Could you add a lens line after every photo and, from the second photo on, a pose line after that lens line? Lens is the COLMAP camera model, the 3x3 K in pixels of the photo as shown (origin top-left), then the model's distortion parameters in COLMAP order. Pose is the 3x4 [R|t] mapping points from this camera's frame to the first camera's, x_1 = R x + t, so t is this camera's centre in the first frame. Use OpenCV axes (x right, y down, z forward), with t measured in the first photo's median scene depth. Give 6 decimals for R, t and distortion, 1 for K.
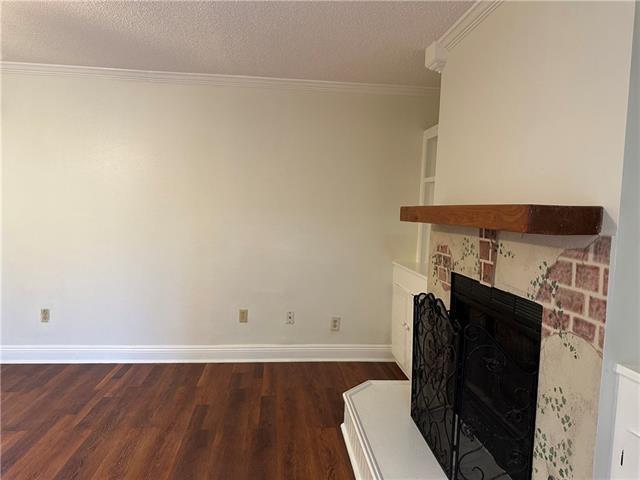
lens RADIAL K [[451.4, 0, 320.0], [0, 451.4, 240.0], [0, 0, 1]] dist [0.097008, -0.130698]
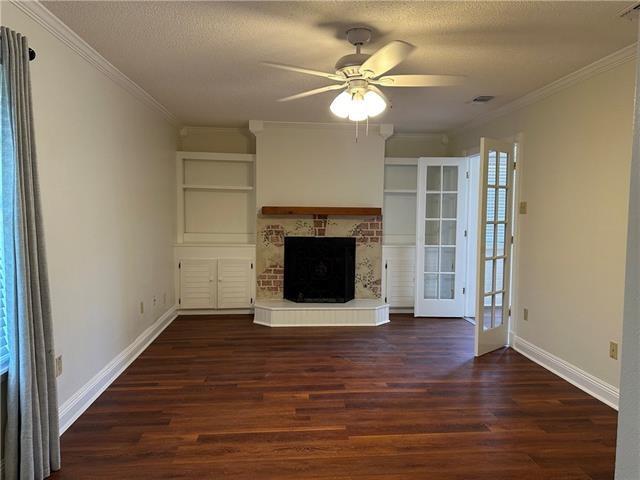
lens RADIAL K [[451.4, 0, 320.0], [0, 451.4, 240.0], [0, 0, 1]] dist [0.097008, -0.130698]
pose [[0.013547, -0.104455, 0.994437, -1.913542], [0.056468, 0.993021, 0.103537, -0.132199], [-0.998313, 0.054751, 0.019351, 0.824065]]
